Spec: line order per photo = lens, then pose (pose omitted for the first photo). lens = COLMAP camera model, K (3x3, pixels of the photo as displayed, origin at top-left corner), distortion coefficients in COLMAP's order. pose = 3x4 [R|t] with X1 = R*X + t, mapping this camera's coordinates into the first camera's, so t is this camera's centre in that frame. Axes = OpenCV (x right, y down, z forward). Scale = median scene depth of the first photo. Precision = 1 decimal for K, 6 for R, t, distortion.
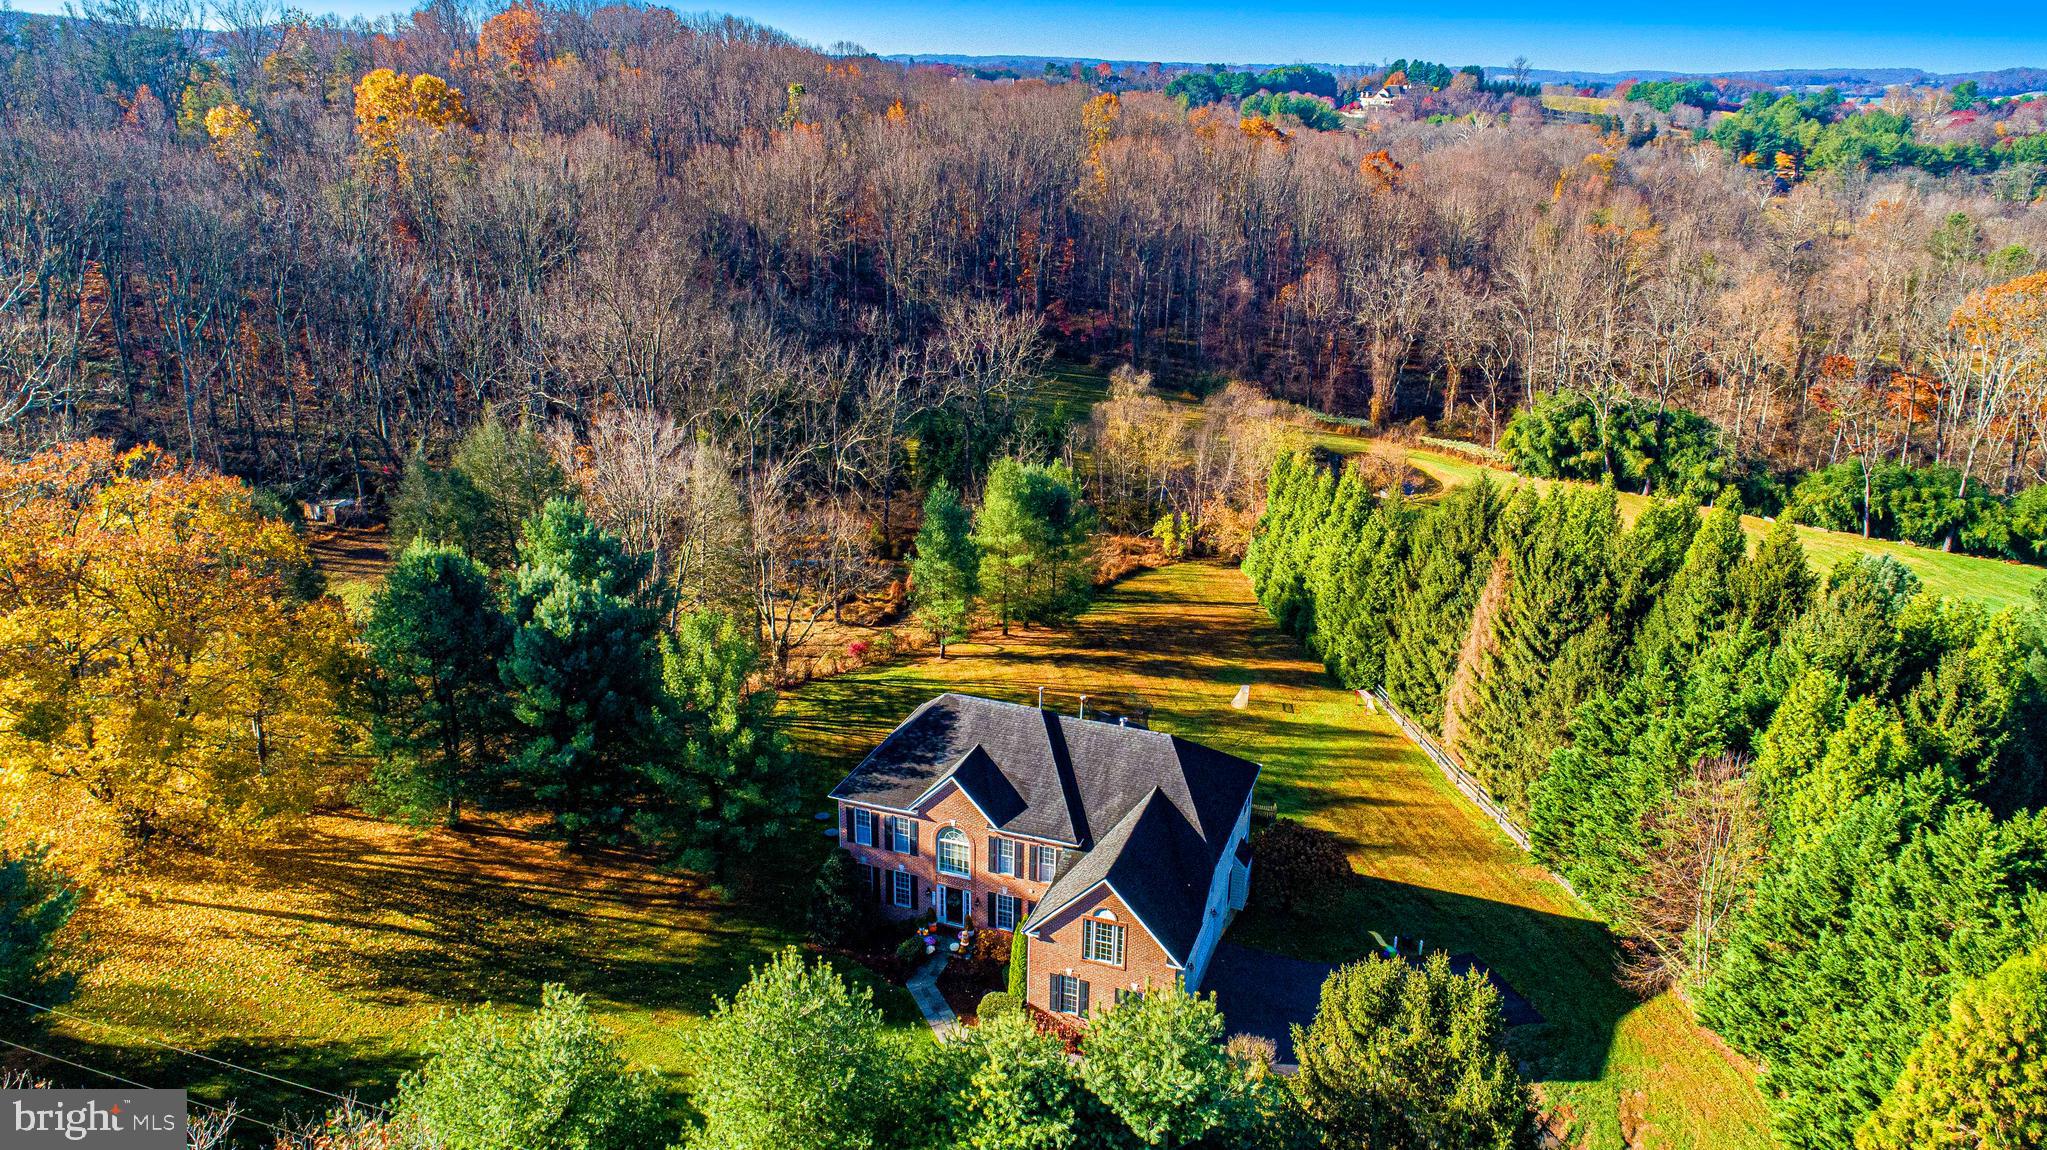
lens RADIAL K [[1404.1, 0, 1032.0], [0, 1404.1, 567.5], [0, 0, 1]] dist [-0.014935, 0.002864]
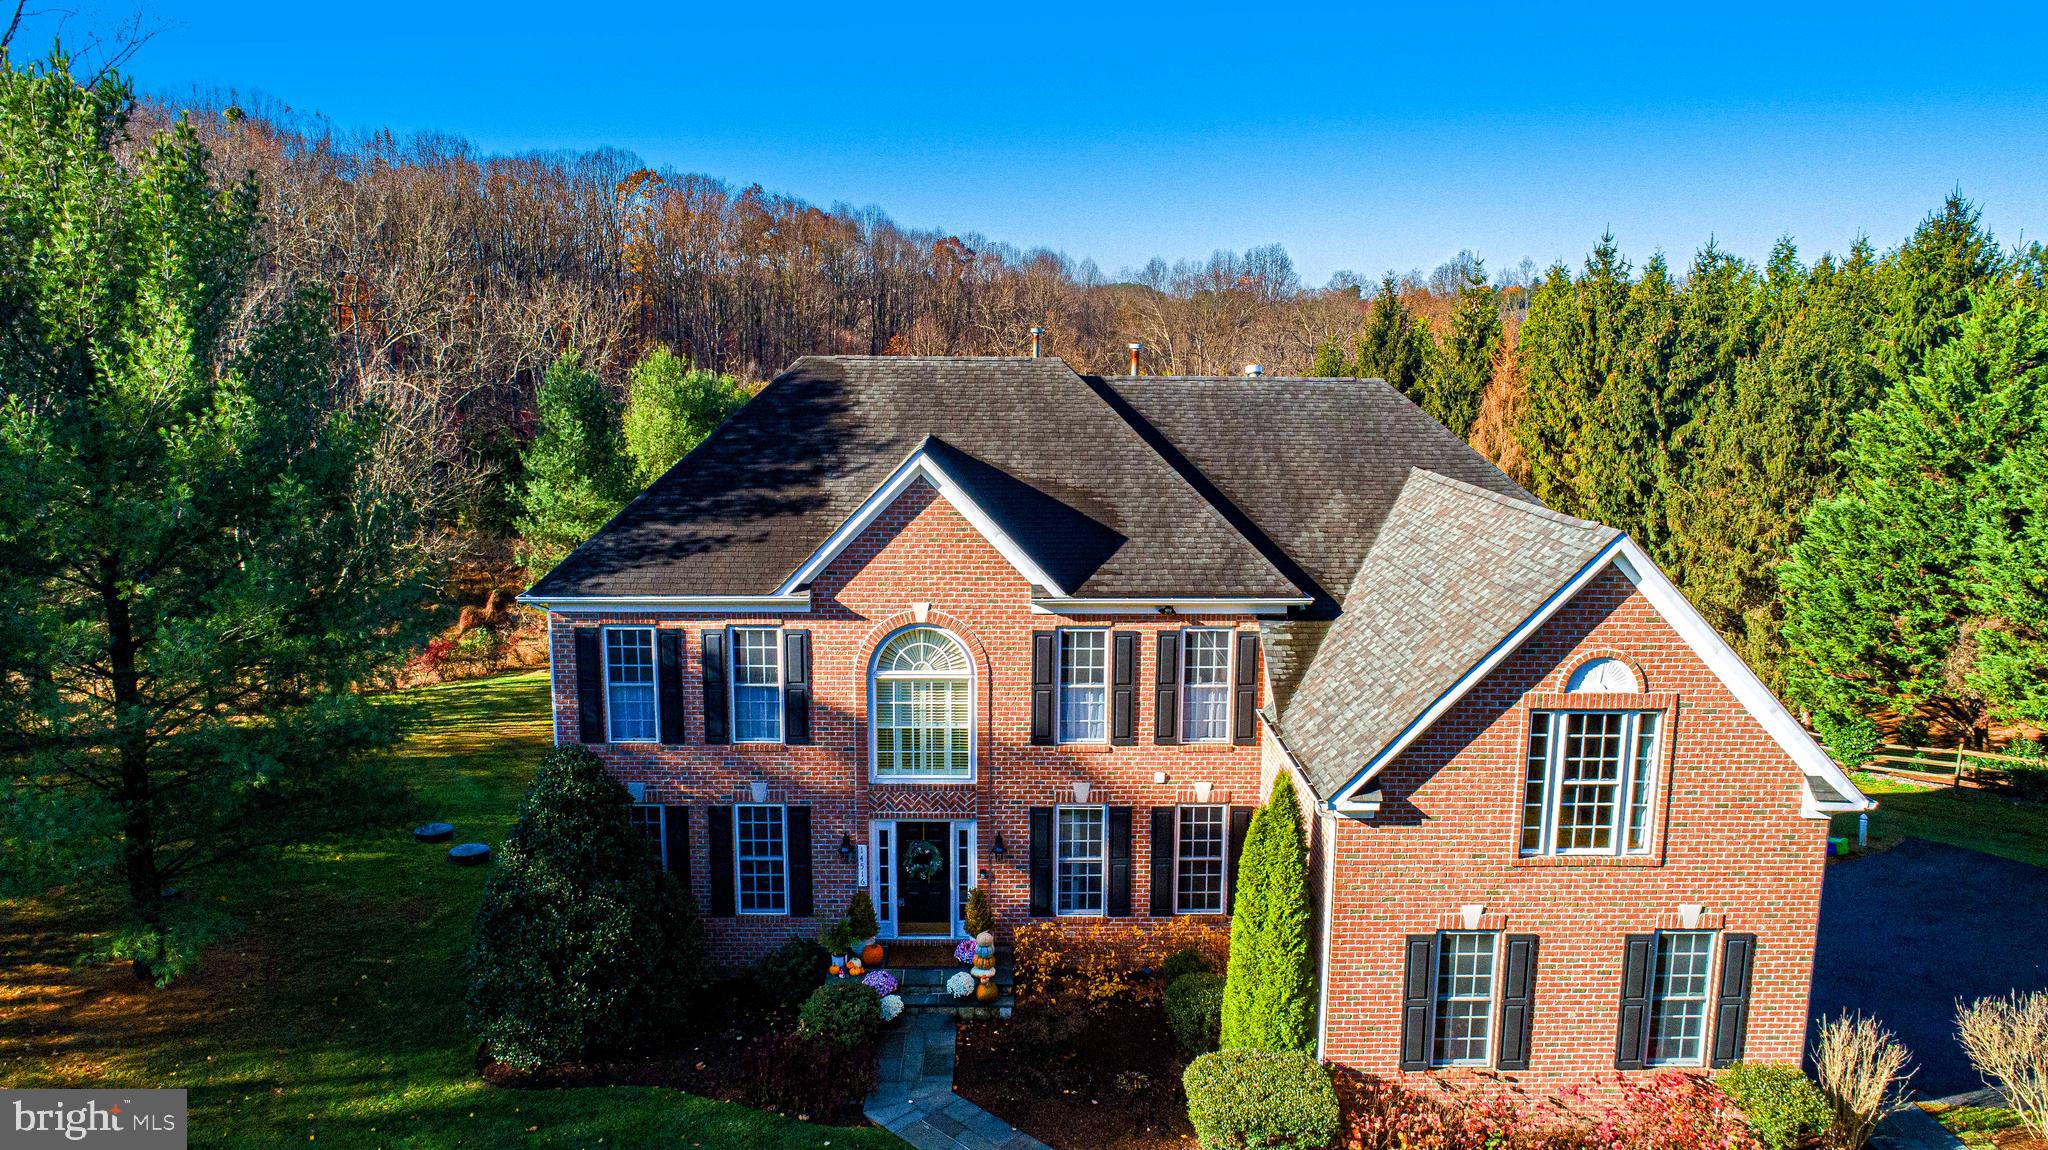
lens RADIAL K [[1373.0, 0, 1030.0], [0, 1373.0, 569.5], [0, 0, 1]] dist [-0.014423, 0.003465]
pose [[0.933880, -0.070248, 0.350619, -0.087104], [0.126808, 0.981849, -0.141038, 0.130407], [-0.334348, 0.176174, 0.925837, 0.396481]]
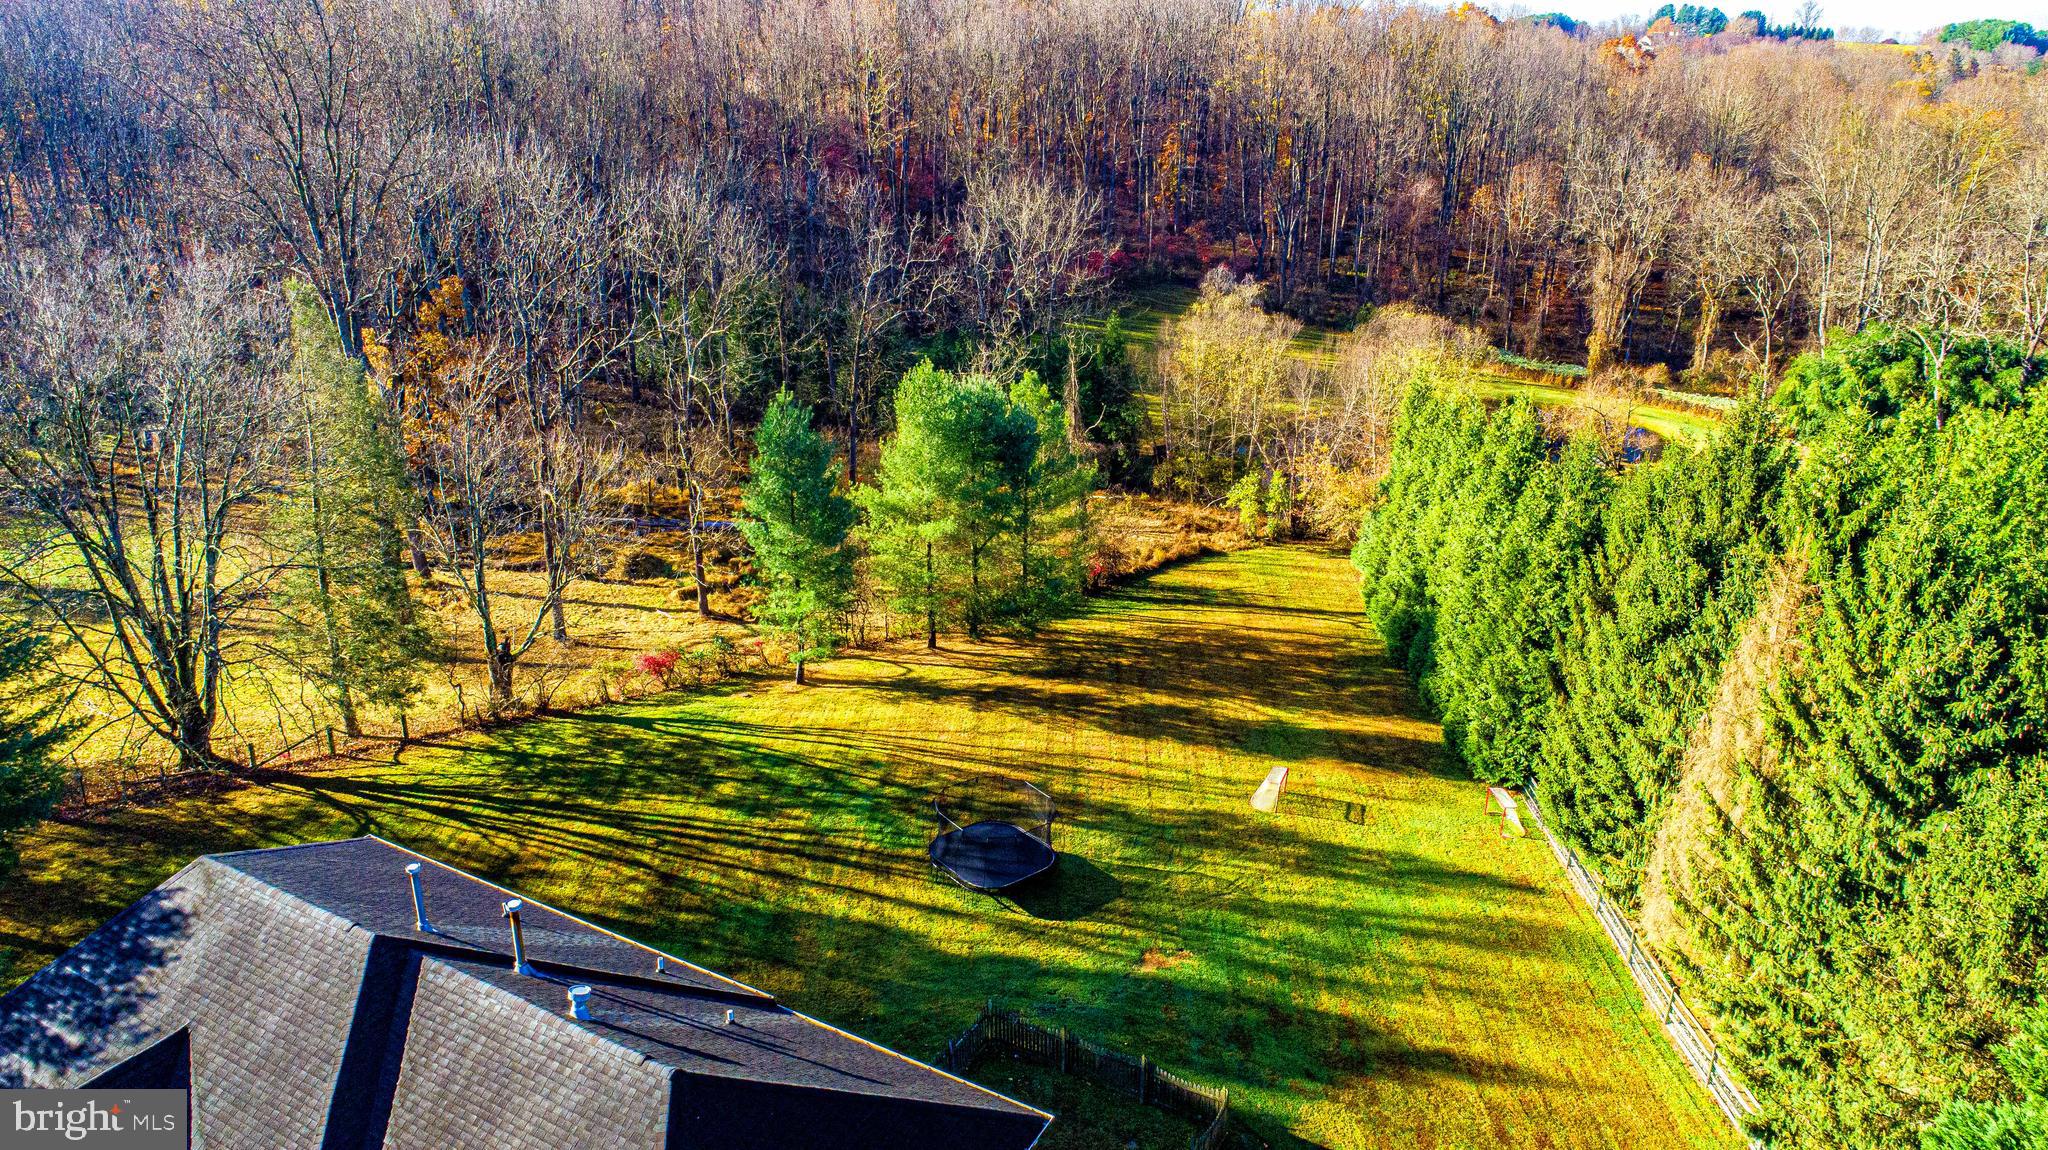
lens RADIAL K [[1373.0, 0, 1030.0], [0, 1373.0, 569.5], [0, 0, 1]] dist [-0.014423, 0.003465]
pose [[0.985486, 0.041632, -0.164570, 0.133127], [-0.038785, 0.999038, 0.020479, -0.001754], [0.165264, -0.013799, 0.986153, 0.422747]]
